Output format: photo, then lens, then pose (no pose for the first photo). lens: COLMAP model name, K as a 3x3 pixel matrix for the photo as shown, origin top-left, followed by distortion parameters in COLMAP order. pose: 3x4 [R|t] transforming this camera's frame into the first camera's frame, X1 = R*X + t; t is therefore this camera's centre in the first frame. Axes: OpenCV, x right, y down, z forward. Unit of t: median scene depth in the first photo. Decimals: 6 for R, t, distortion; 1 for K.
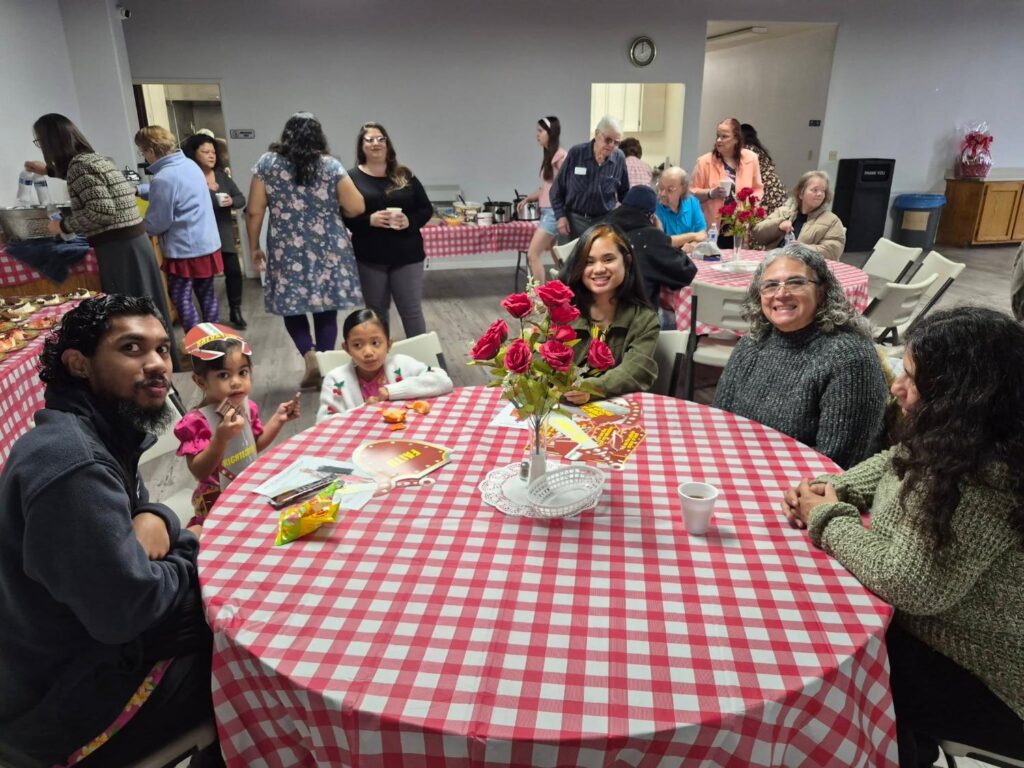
lens RADIAL K [[719.7, 0, 506.5], [0, 719.7, 382.5], [0, 0, 1]] dist [0.061432, -0.083104]
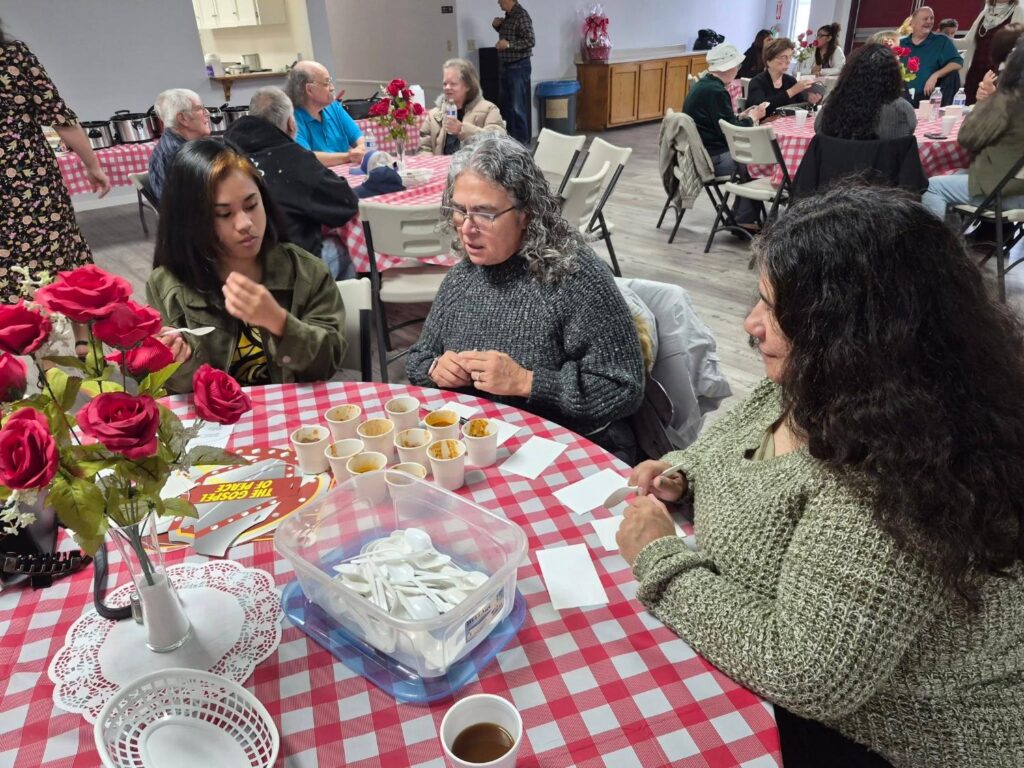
lens RADIAL K [[719.7, 0, 506.5], [0, 719.7, 382.5], [0, 0, 1]] dist [0.061432, -0.083104]
pose [[0.894853, -0.223351, 0.386462, 0.025732], [0.176990, 0.972380, 0.152155, -0.020252], [-0.409772, -0.067756, 0.909668, 0.098543]]
